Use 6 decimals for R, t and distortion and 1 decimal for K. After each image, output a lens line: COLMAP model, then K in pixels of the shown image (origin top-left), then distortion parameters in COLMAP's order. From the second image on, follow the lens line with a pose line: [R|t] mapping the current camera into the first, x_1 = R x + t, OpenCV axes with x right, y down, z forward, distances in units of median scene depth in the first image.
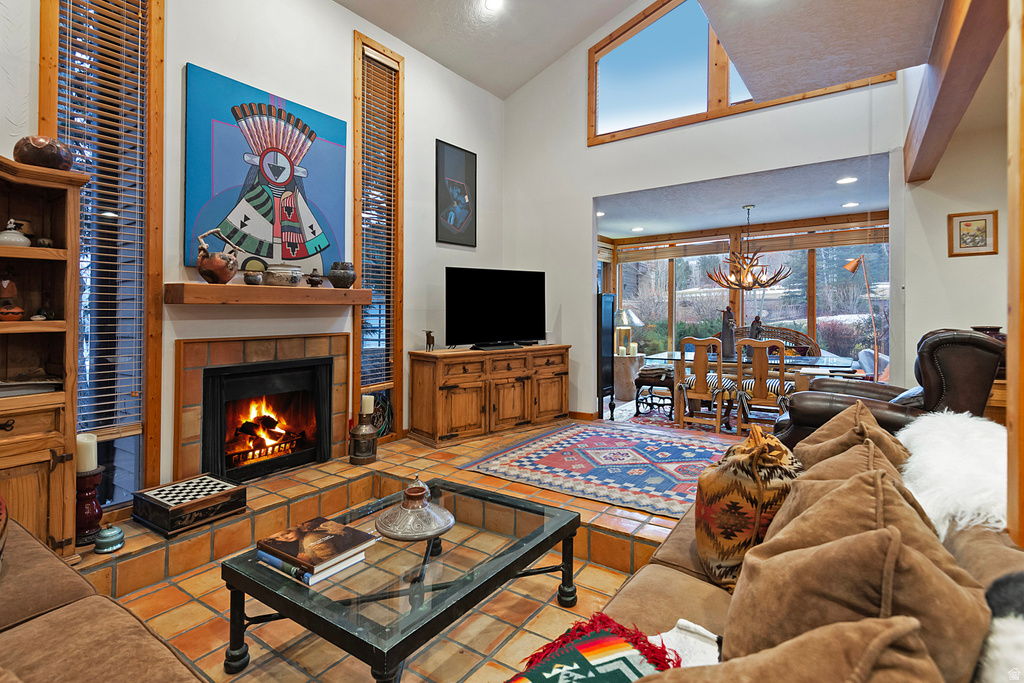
lens RADIAL K [[510.3, 0, 480.6], [0, 510.3, 310.3], [0, 0, 1]] dist [0.039292, -0.022559]
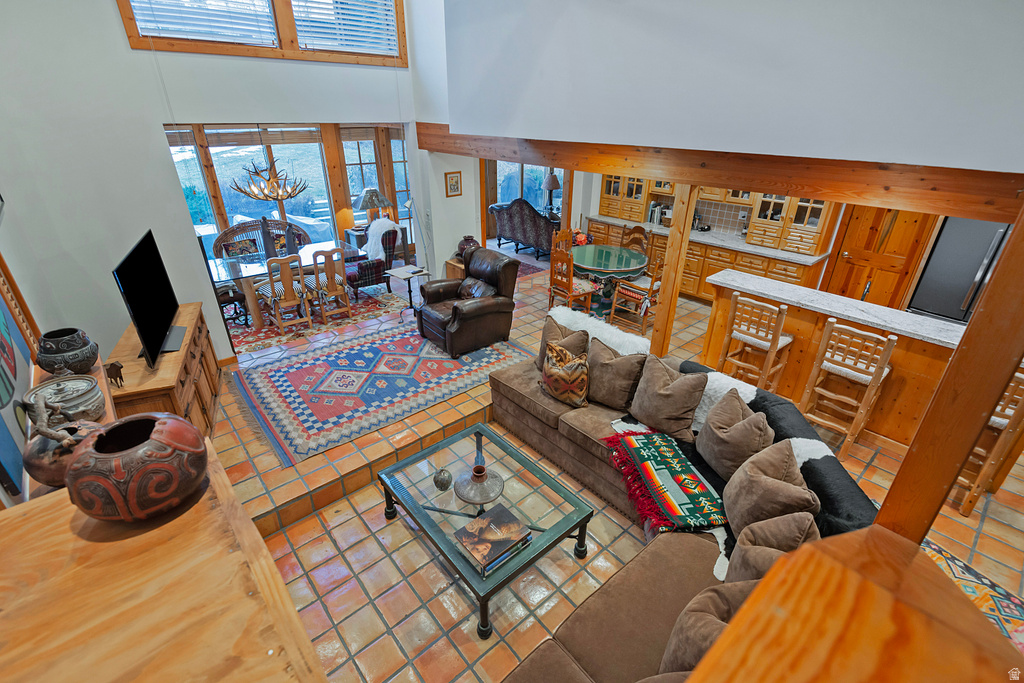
lens RADIAL K [[454.5, 0, 512.0], [0, 454.5, 341.5], [0, 0, 1]] dist [0.031505, -0.014208]
pose [[0.209181, -0.431178, 0.877684, -0.624876], [-0.012428, 0.896296, 0.443283, -0.328552], [-0.977798, -0.103635, 0.182129, 0.381134]]
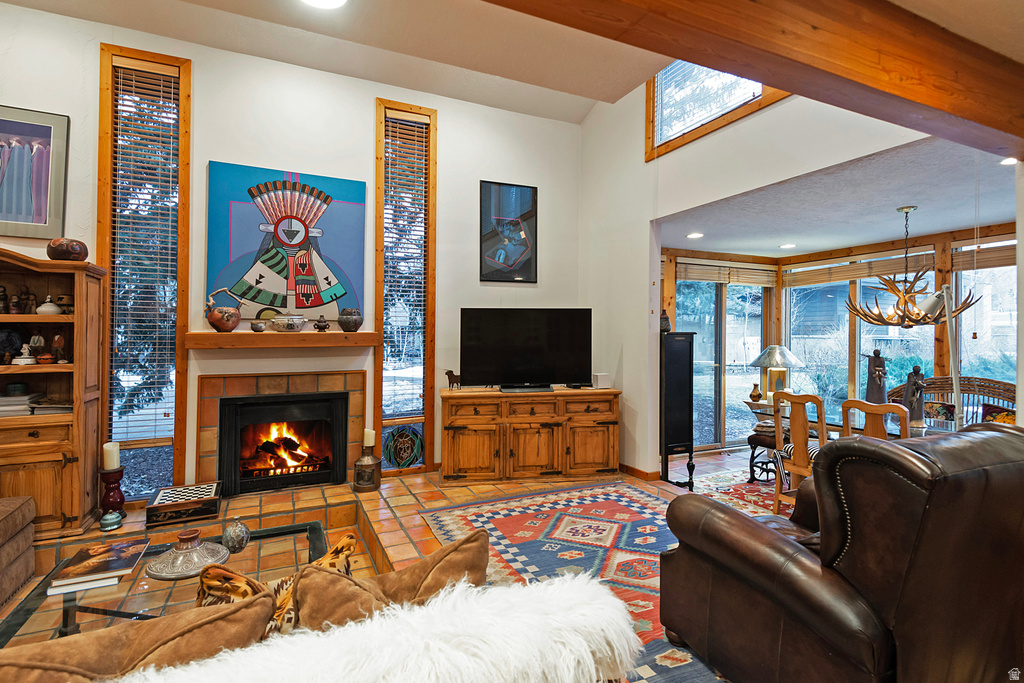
lens RADIAL K [[490.9, 0, 496.2], [0, 490.9, 327.1], [0, 0, 1]] dist [0.036392, -0.019958]
pose [[0.878083, 0.002675, -0.478502, 0.526716], [-0.005991, 0.999967, -0.005404, -0.048747], [0.478472, 0.007612, 0.878070, 0.204473]]
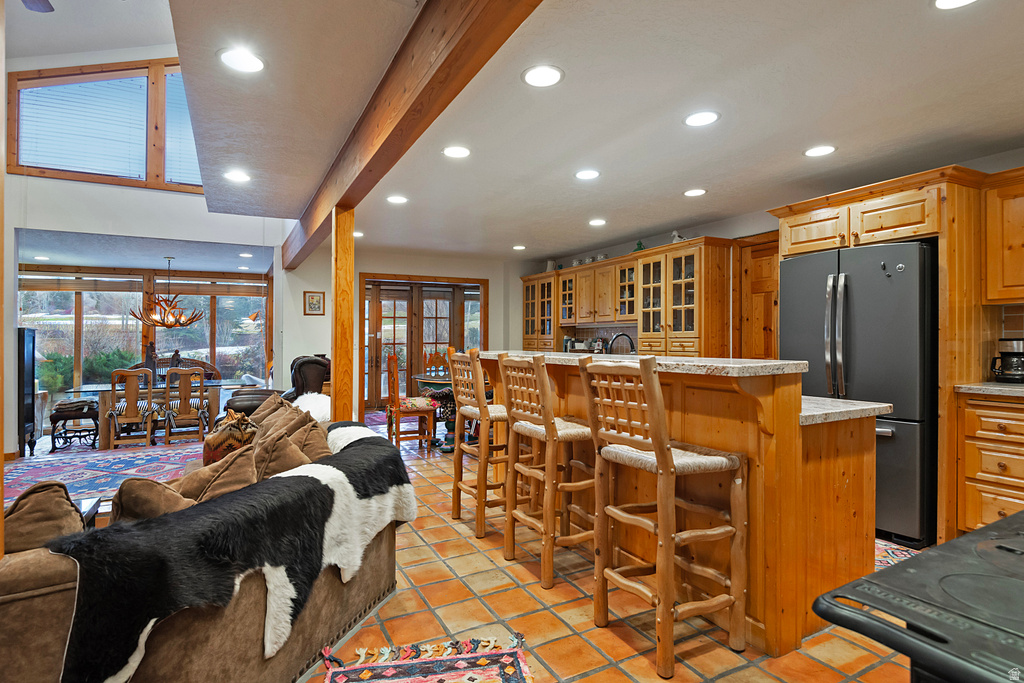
lens RADIAL K [[526.9, 0, 512.0], [0, 526.9, 341.5], [0, 0, 1]] dist [-0.001520, -0.000710]
pose [[0.422989, 0.005143, 0.906120, -0.375073], [-0.003849, 0.999985, -0.003879, -0.008569], [-0.906127, -0.001847, 0.423003, -0.355543]]
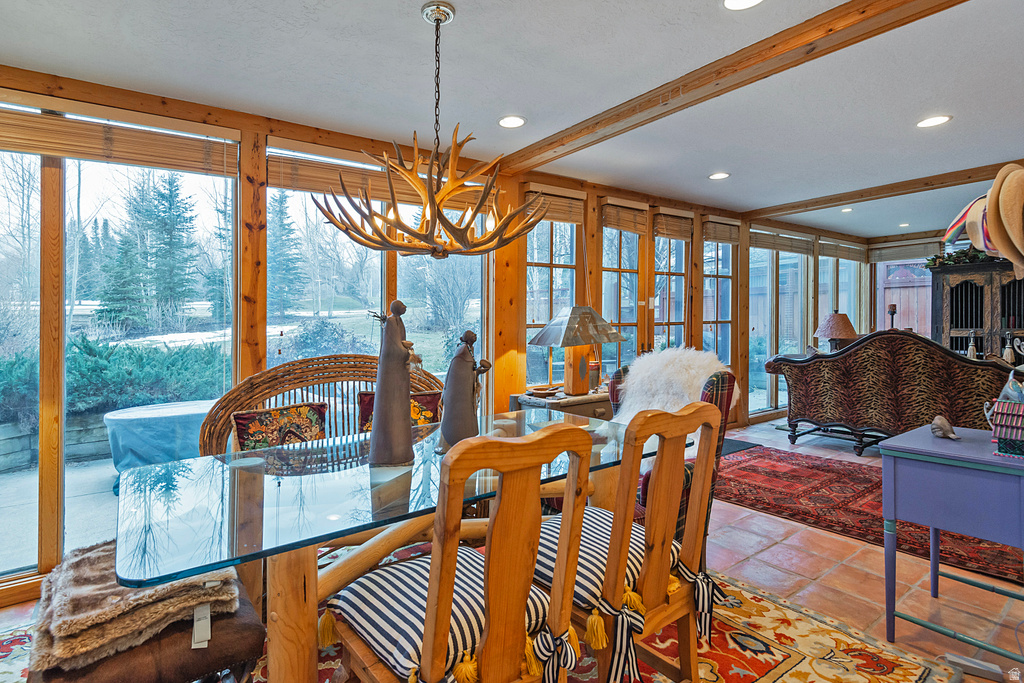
lens RADIAL K [[490.9, 0, 496.2], [0, 490.9, 327.1], [0, 0, 1]] dist [0.036392, -0.019958]
pose [[0.319996, -0.004759, 0.947407, 0.331284], [0.006032, 0.999977, 0.002985, 0.012094], [-0.947400, 0.004760, 0.320018, 1.280125]]
